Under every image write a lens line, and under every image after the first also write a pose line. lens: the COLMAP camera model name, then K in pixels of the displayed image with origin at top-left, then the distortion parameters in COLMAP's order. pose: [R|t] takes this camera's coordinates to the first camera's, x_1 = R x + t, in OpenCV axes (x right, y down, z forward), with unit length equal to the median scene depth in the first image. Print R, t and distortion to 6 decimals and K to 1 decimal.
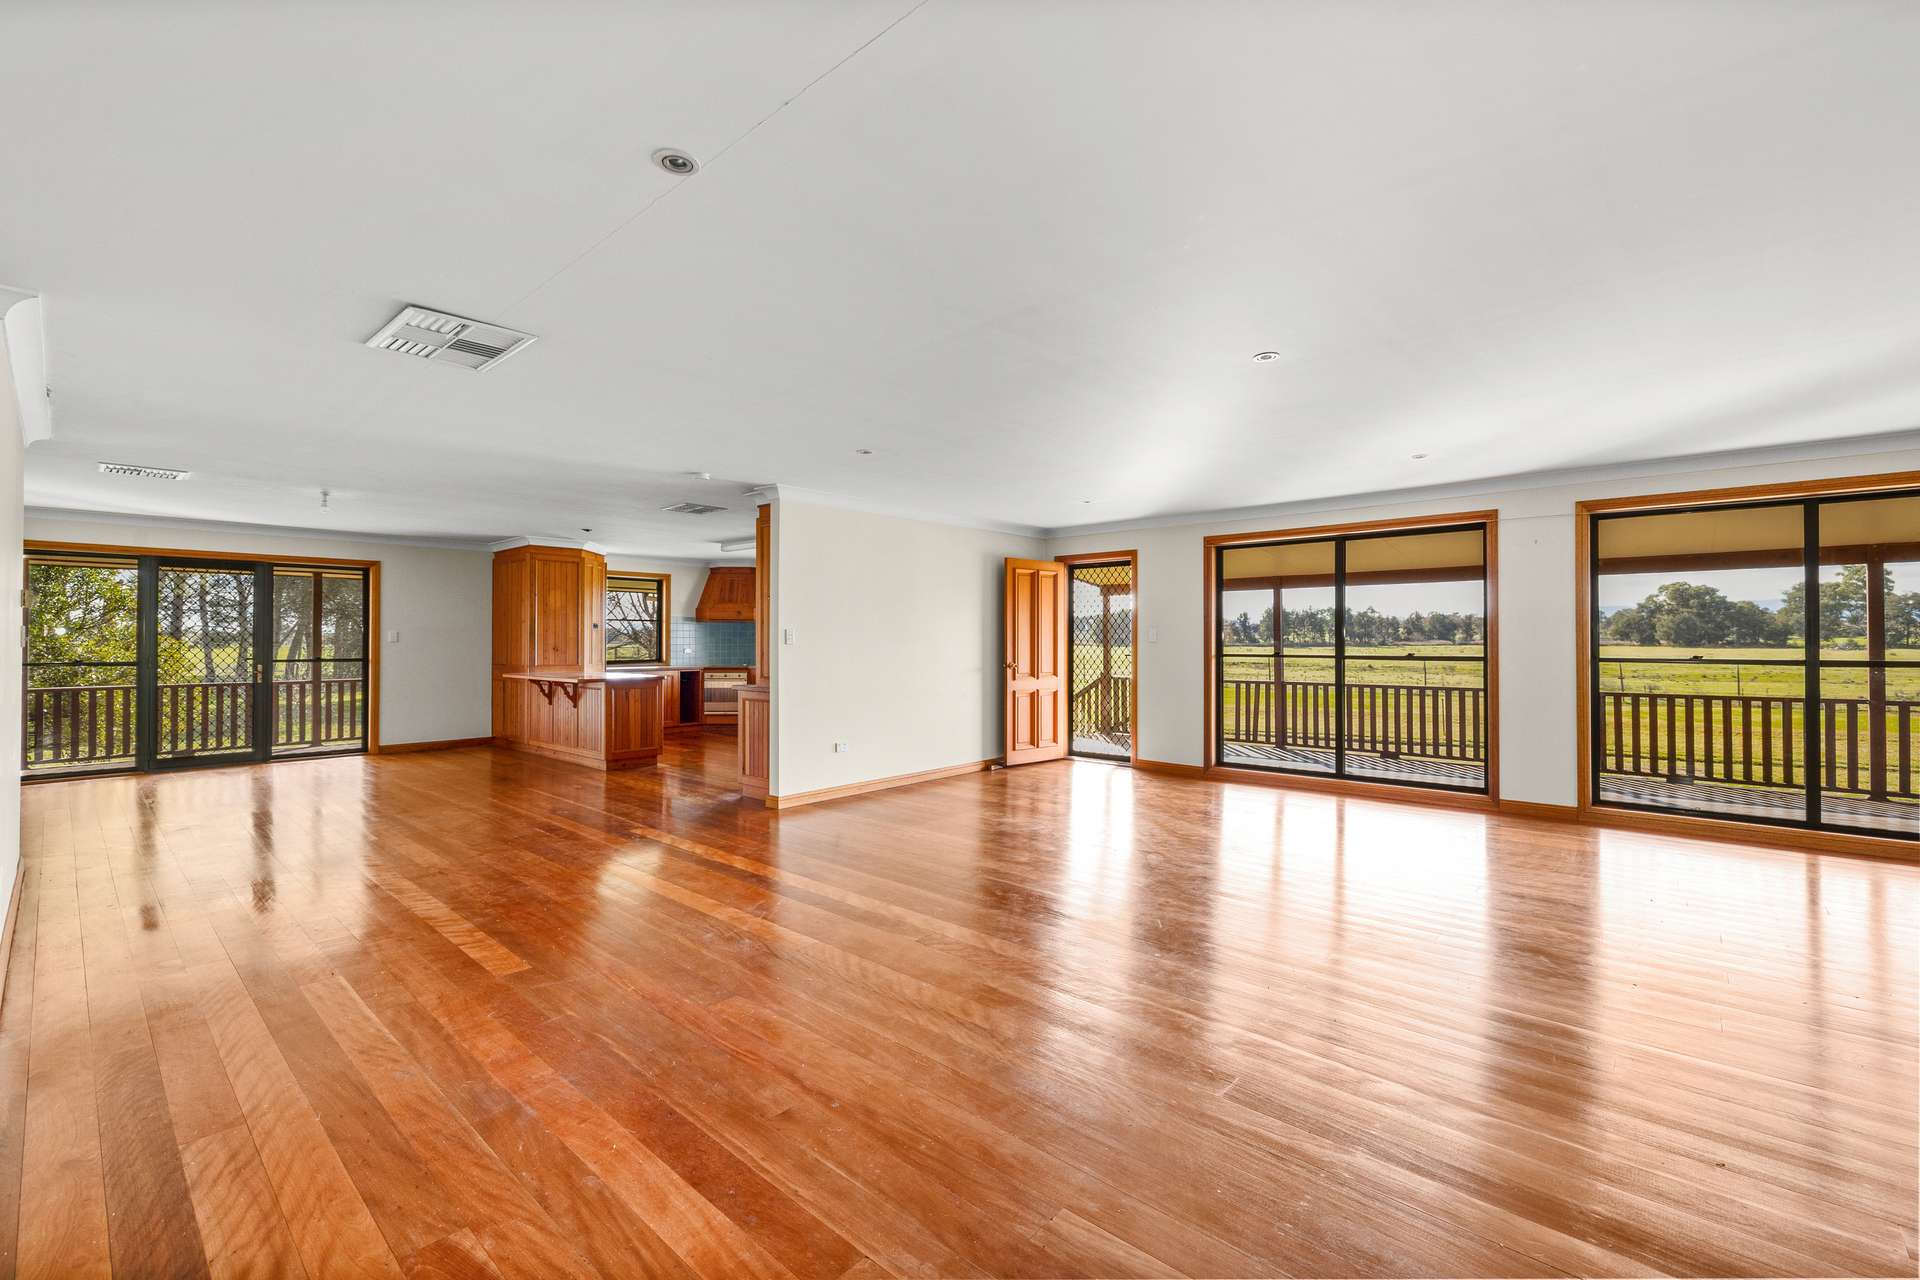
lens RADIAL K [[827.7, 0, 969.4], [0, 827.7, 628.5], [0, 0, 1]] dist [-0.000959, -0.000314]
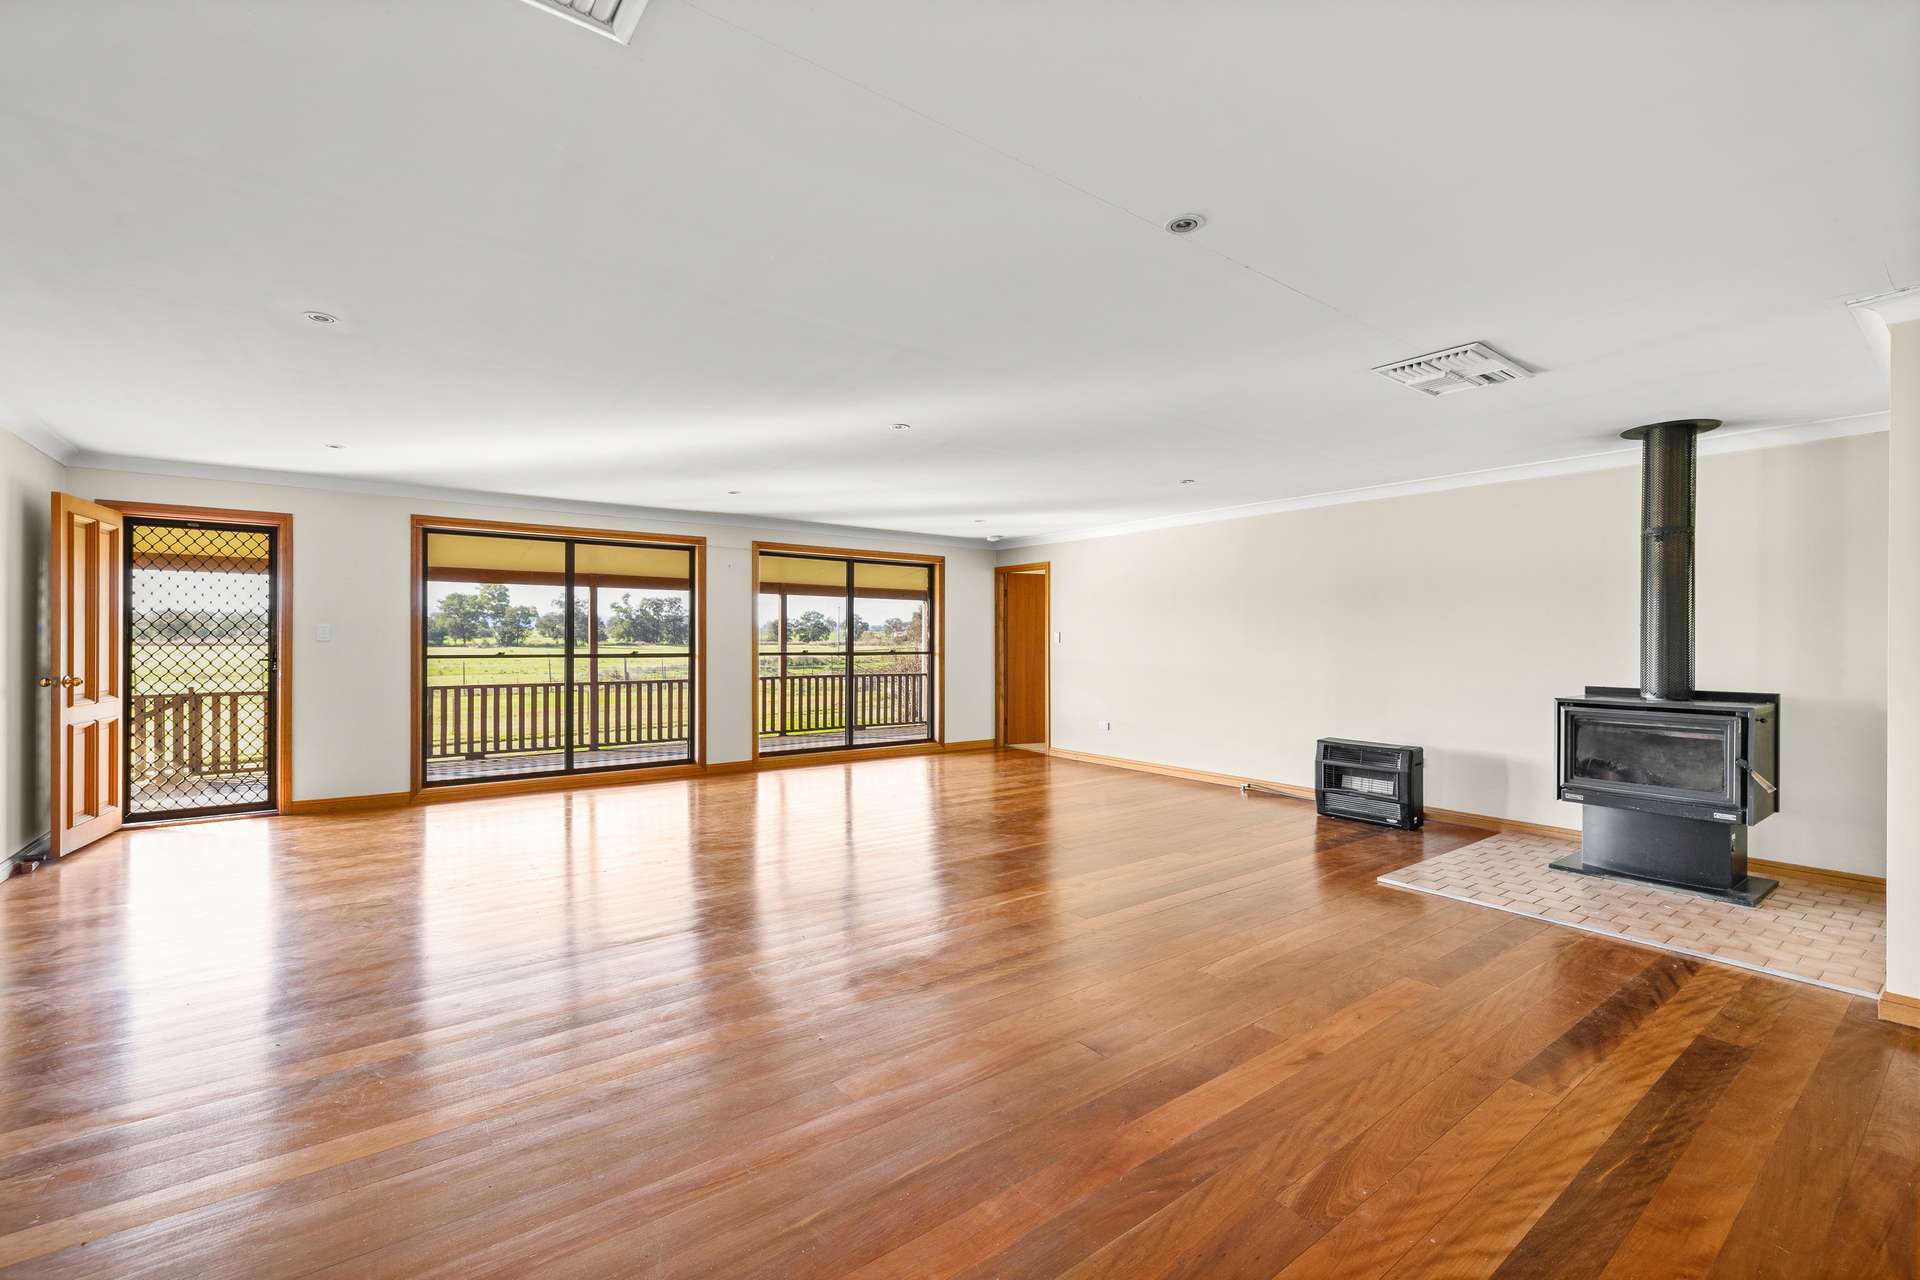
lens RADIAL K [[827.7, 0, 866.9], [0, 827.7, 645.6], [0, 0, 1]] dist [-0.000959, -0.000314]
pose [[0.222738, -0.004301, 0.974869, -0.525949], [-0.016625, 0.999828, 0.008210, 0.007670], [-0.974737, -0.018036, 0.222629, 0.466191]]
